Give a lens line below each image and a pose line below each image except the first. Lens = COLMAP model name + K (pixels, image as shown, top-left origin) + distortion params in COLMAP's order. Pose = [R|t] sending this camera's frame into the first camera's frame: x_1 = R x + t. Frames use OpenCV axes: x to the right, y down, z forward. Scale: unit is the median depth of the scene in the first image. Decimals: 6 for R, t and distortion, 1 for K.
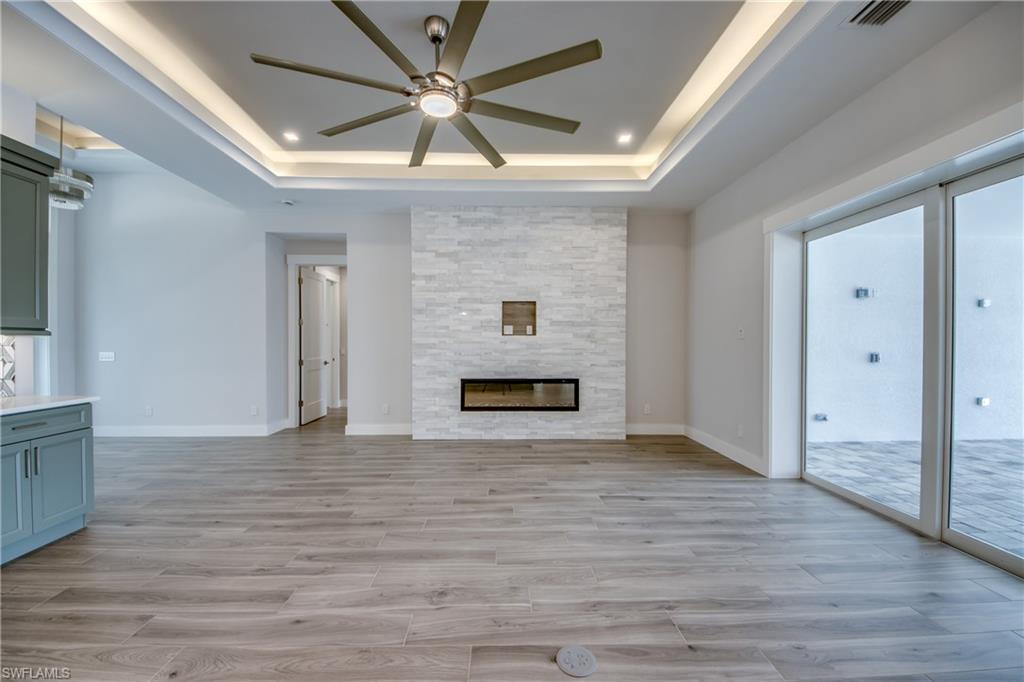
lens RADIAL K [[379.0, 0, 508.9], [0, 379.0, 345.0], [0, 0, 1]] dist [0.006458, -0.002607]
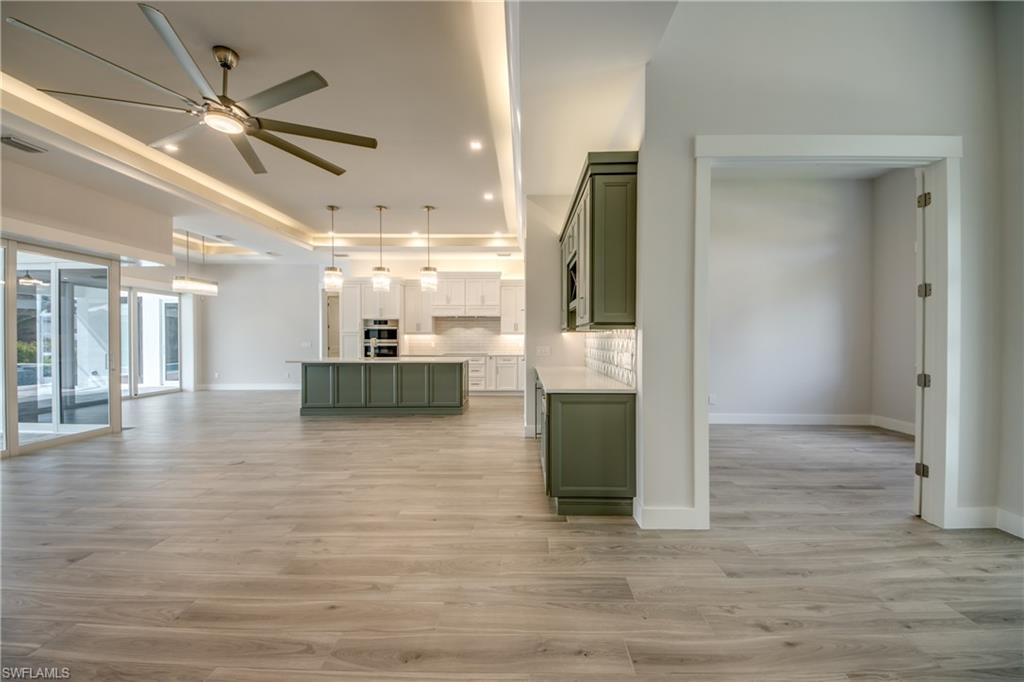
lens RADIAL K [[379.0, 0, 521.8], [0, 379.0, 338.9], [0, 0, 1]] dist [0.006458, -0.002607]
pose [[-0.999478, 0.000048, 0.032317, -0.557622], [0.000372, 0.999950, 0.010022, -0.002129], [-0.032315, 0.010029, -0.999427, 1.067772]]
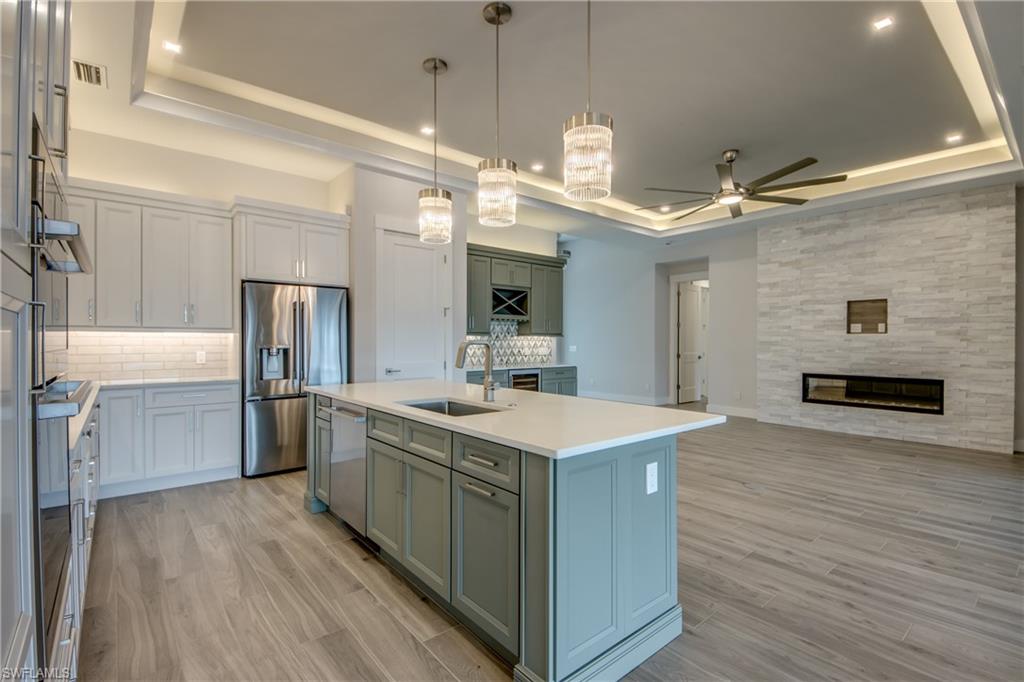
lens RADIAL K [[470.2, 0, 514.0], [0, 470.2, 342.9], [0, 0, 1]] dist [0.014690, -0.004115]
pose [[0.620429, 0.004635, -0.784249, 0.442942], [-0.009231, 0.999956, -0.001392, 0.010394], [0.784209, 0.008103, 0.620444, -0.537638]]
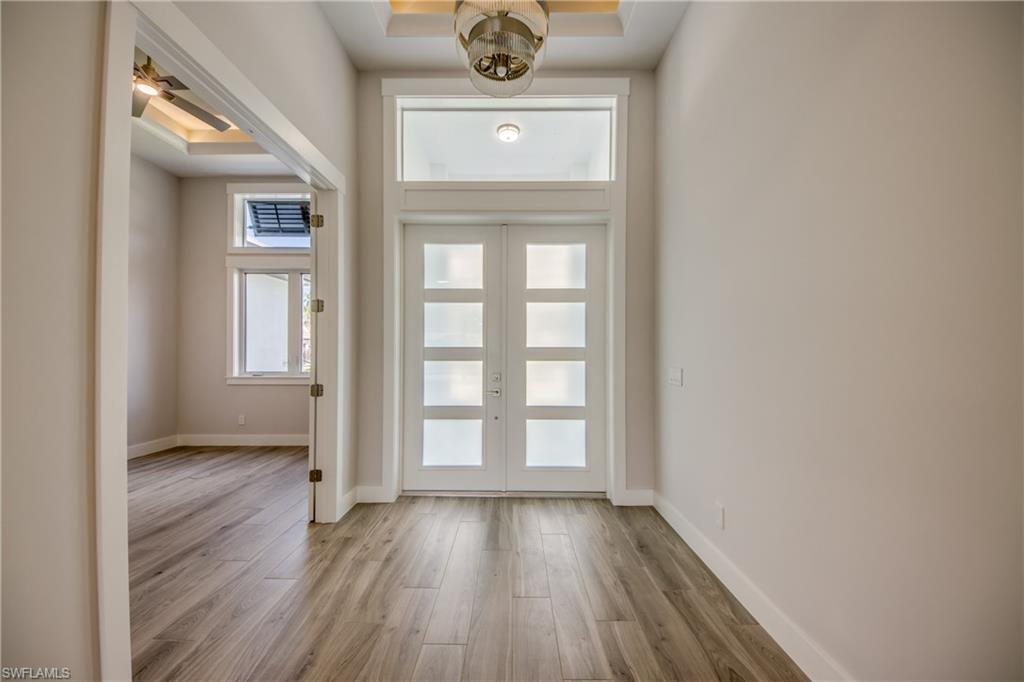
lens RADIAL K [[379.0, 0, 516.3], [0, 379.0, 357.1], [0, 0, 1]] dist [0.006458, -0.002607]
pose [[-0.024827, 0.001882, -0.999690, -0.547454], [-0.018175, 0.999832, 0.002333, 0.004805], [0.999527, 0.018227, -0.024789, 0.826574]]
